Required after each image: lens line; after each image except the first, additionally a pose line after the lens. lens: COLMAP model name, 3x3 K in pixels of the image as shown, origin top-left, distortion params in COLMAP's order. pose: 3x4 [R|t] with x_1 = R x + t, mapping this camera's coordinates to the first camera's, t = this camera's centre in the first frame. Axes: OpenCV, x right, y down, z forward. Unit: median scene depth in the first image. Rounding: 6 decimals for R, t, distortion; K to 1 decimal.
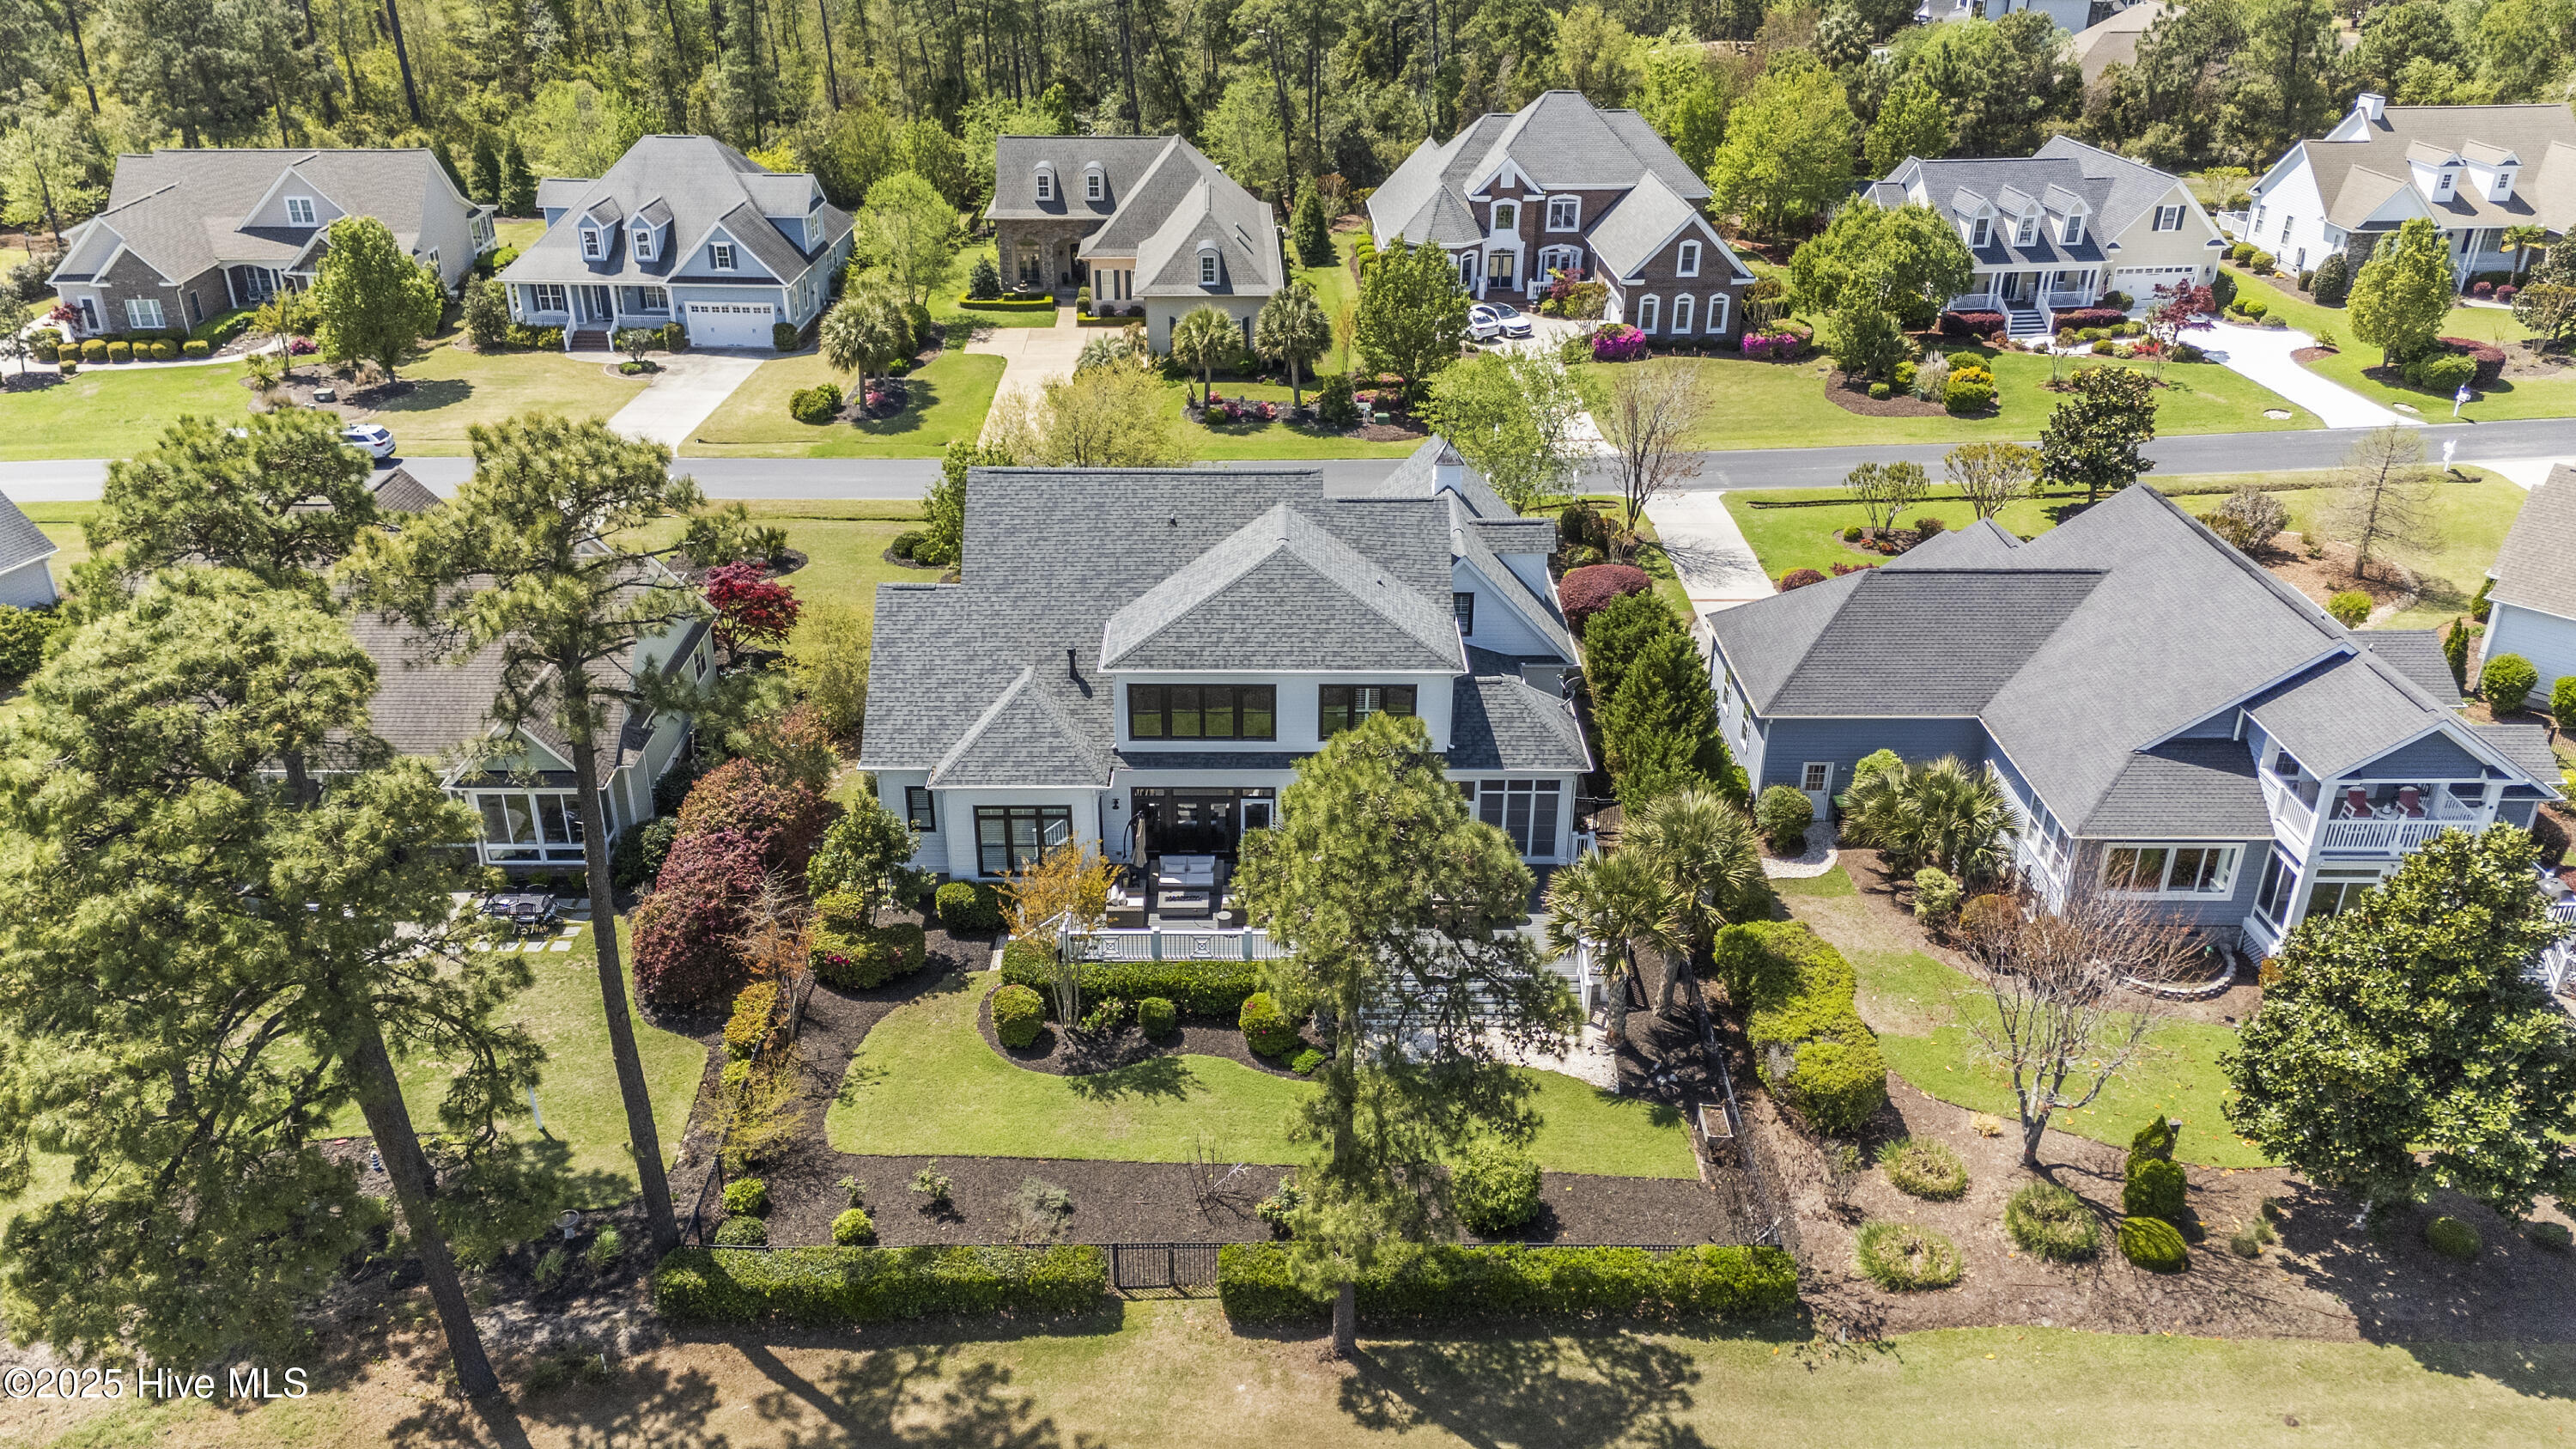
lens RADIAL K [[1965.0, 0, 1288.0], [0, 1965.0, 724.5], [0, 0, 1]] dist [0.100408, -0.135708]
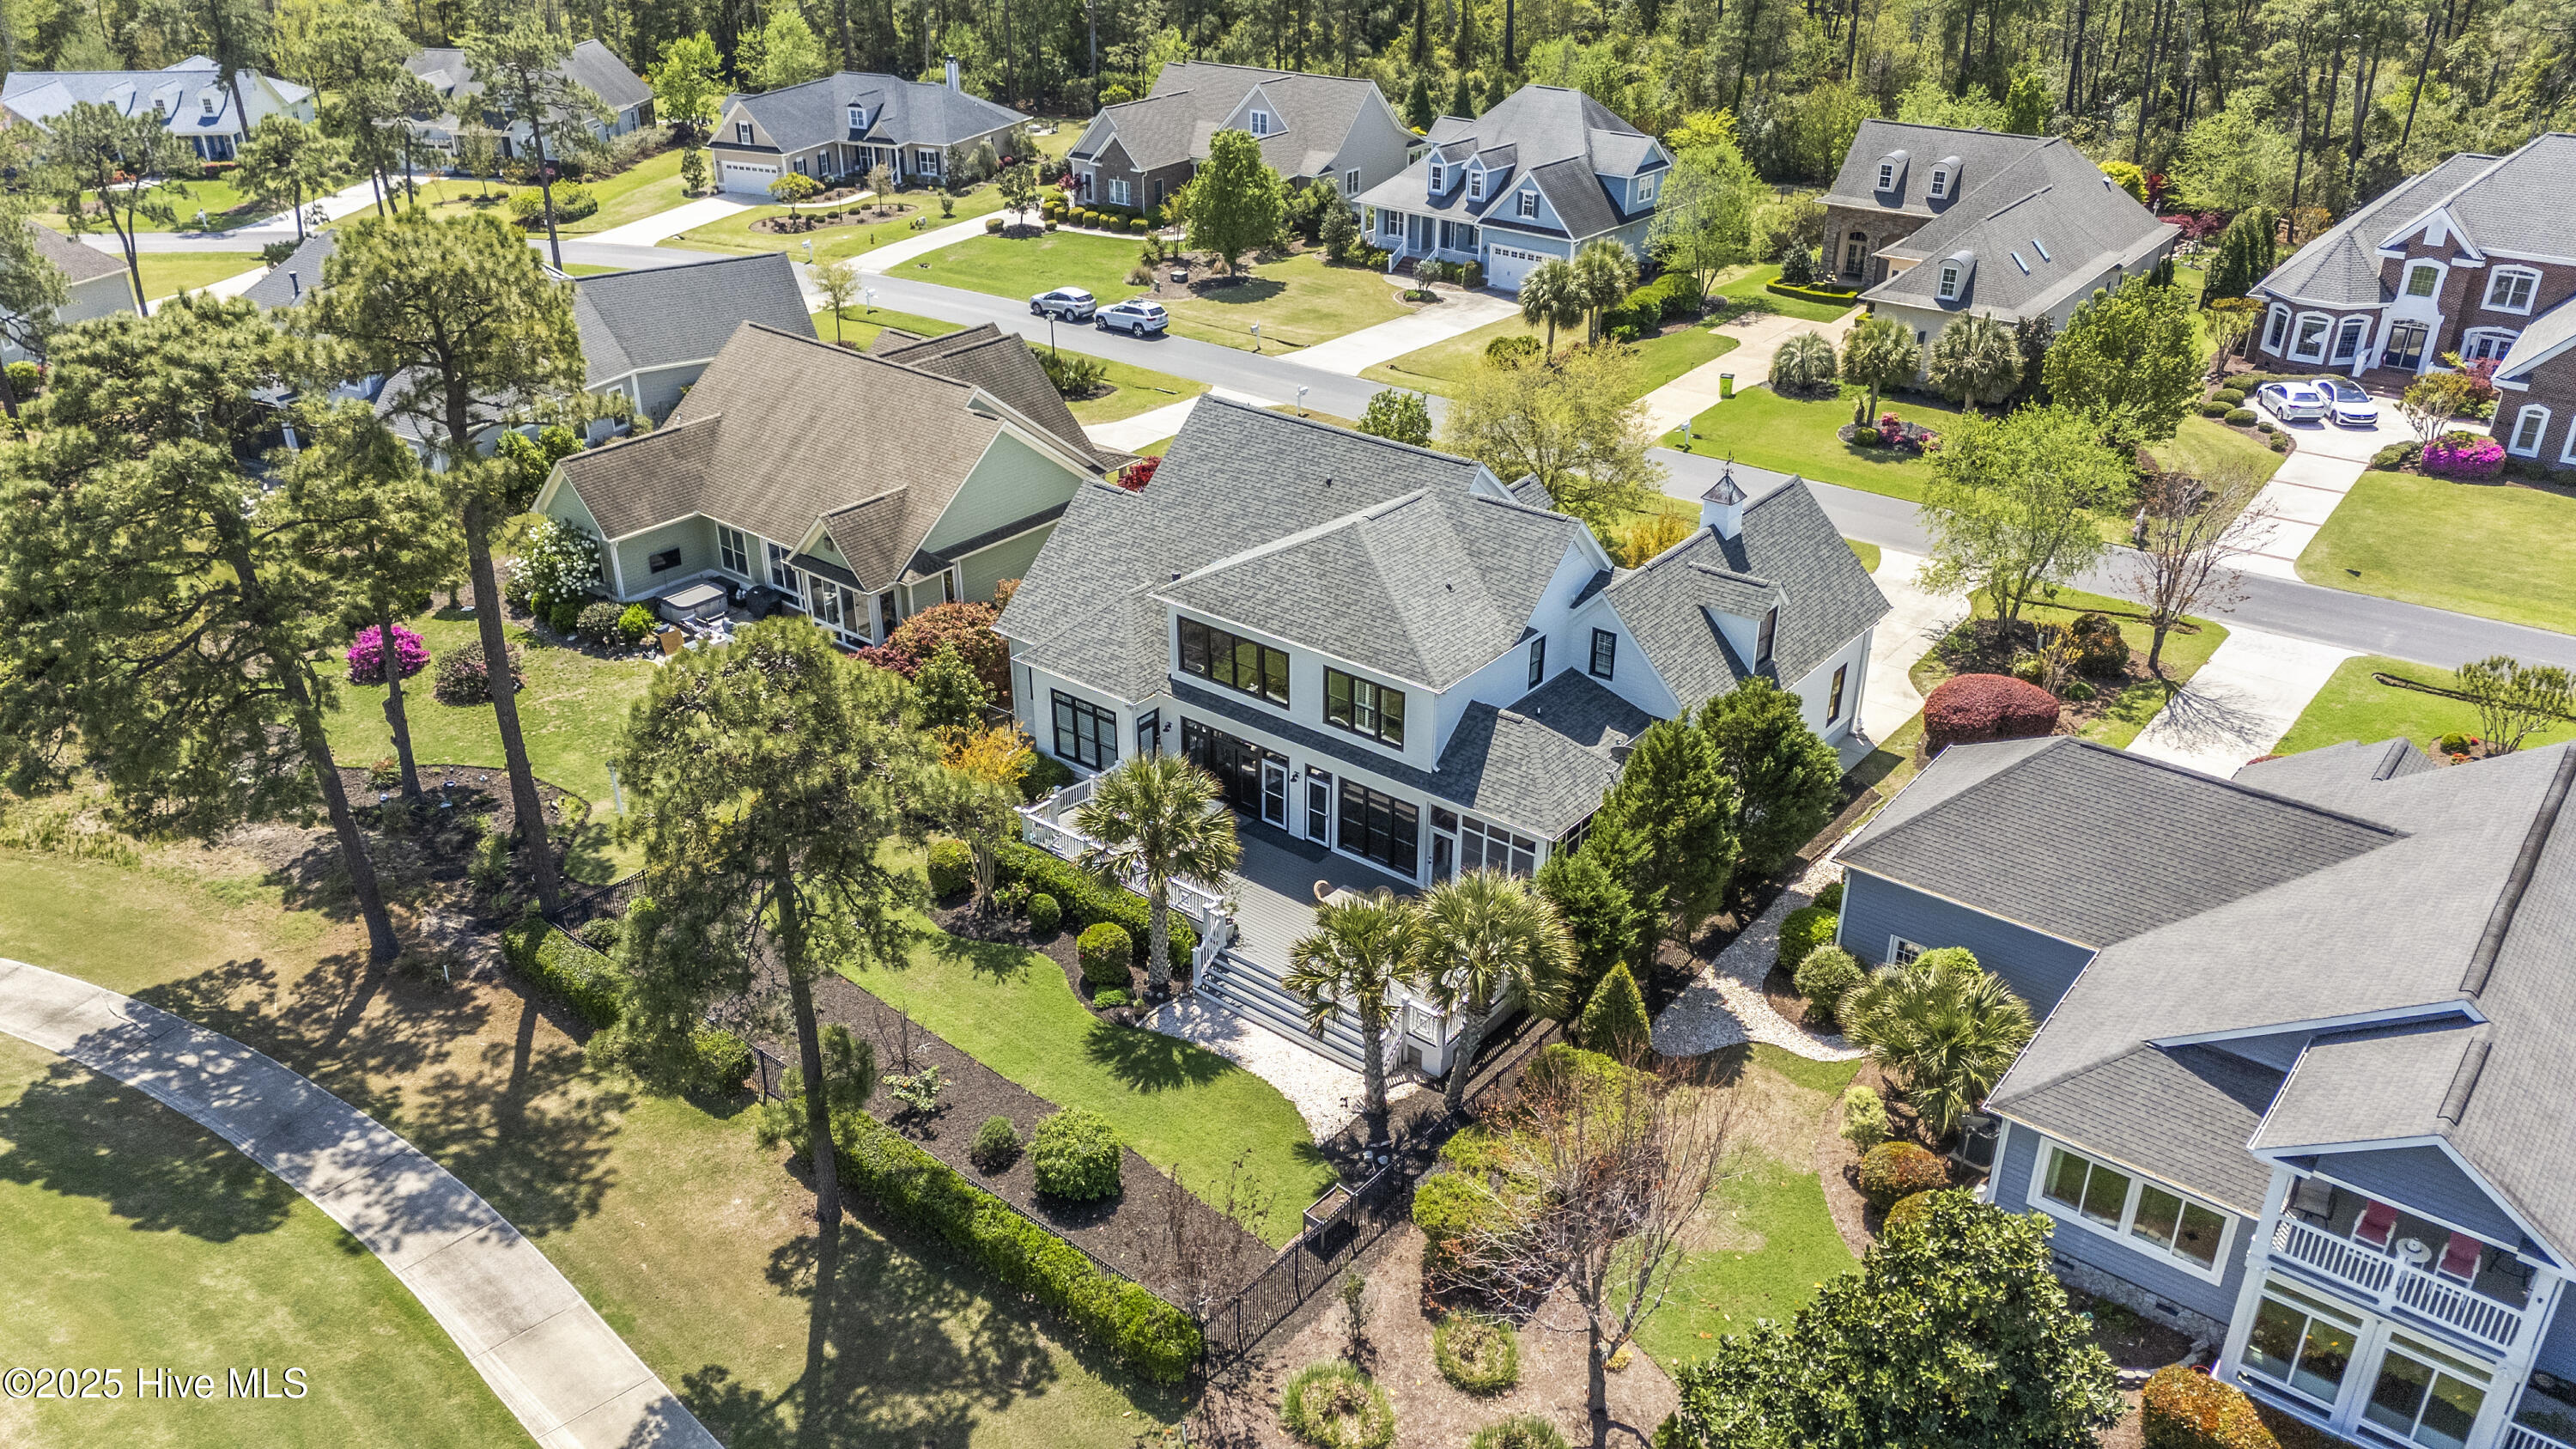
lens RADIAL K [[1903.3, 0, 1227.4], [0, 1903.3, 762.6], [0, 0, 1]] dist [0.047173, -0.030068]
pose [[0.766580, 0.298926, -0.568329, 0.263592], [-0.275566, 0.952544, 0.129320, -0.041444], [0.580015, 0.057478, 0.812575, 0.100660]]
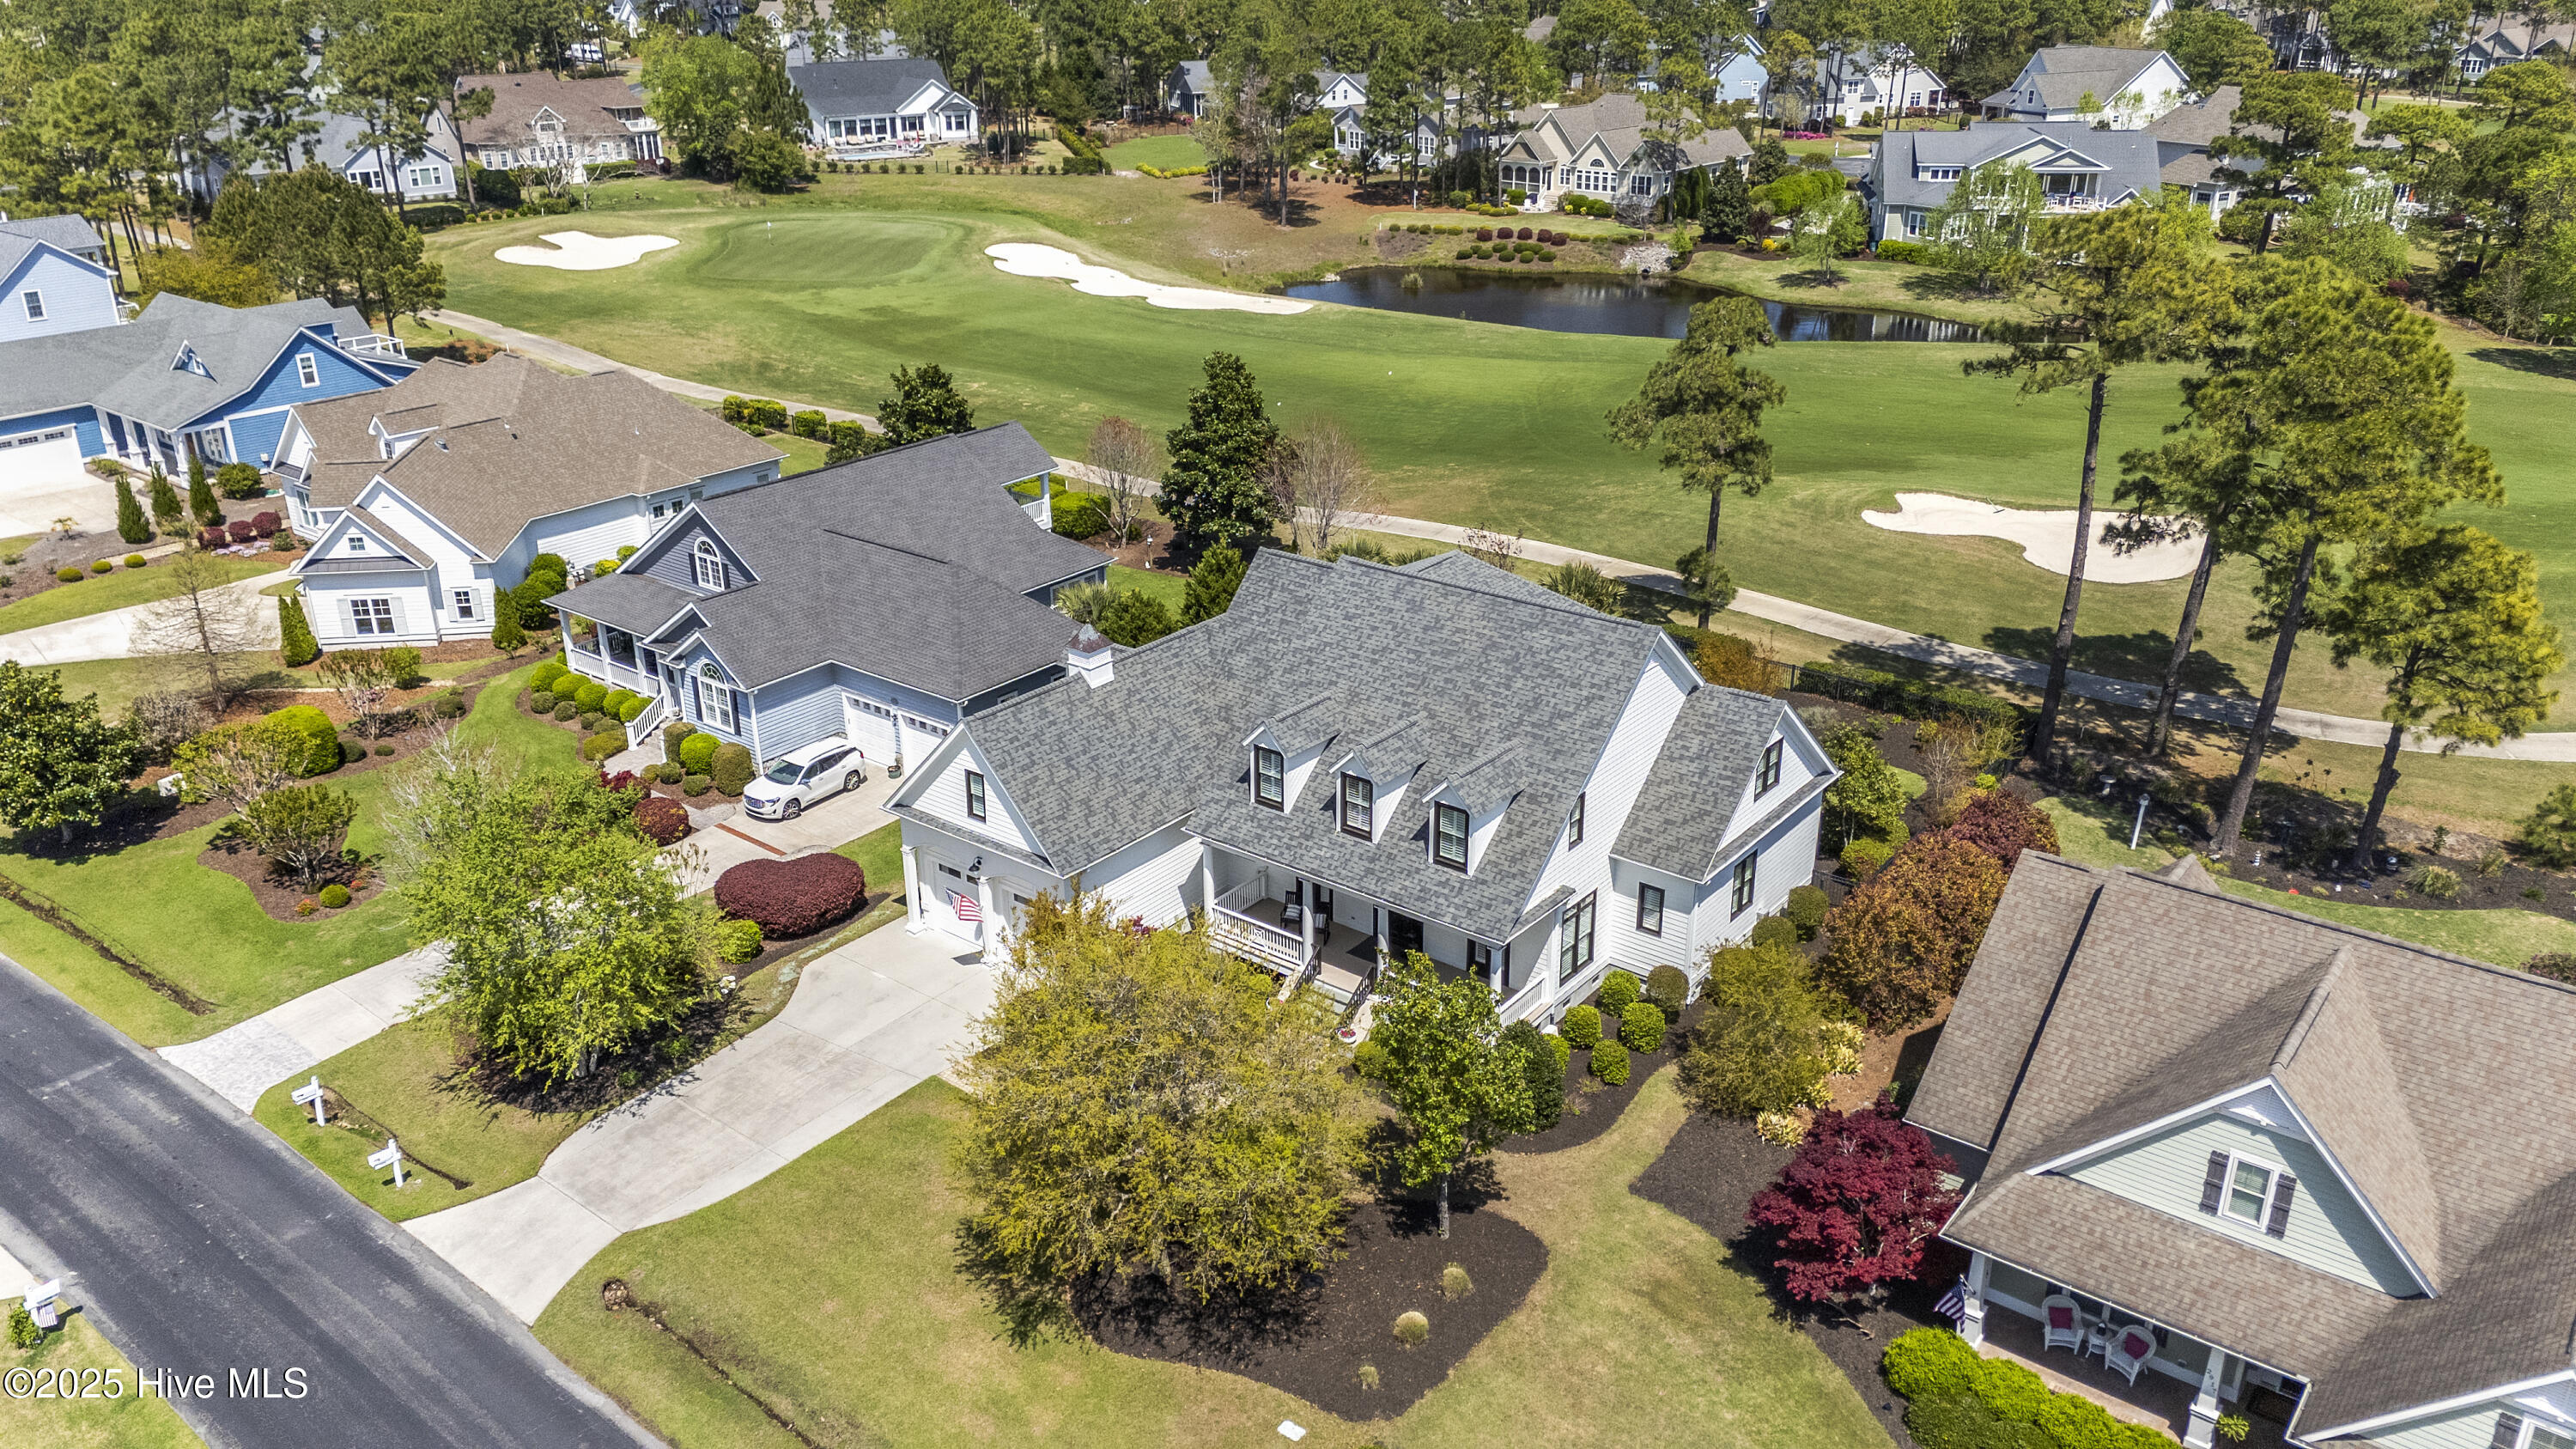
lens RADIAL K [[1903.3, 0, 1227.4], [0, 1903.3, 762.6], [0, 0, 1]] dist [0.047173, -0.030068]
pose [[-0.769881, -0.245592, 0.589040, -0.289480], [0.293129, 0.683785, 0.668217, -0.390612], [-0.566885, 0.687112, -0.454442, 0.832980]]
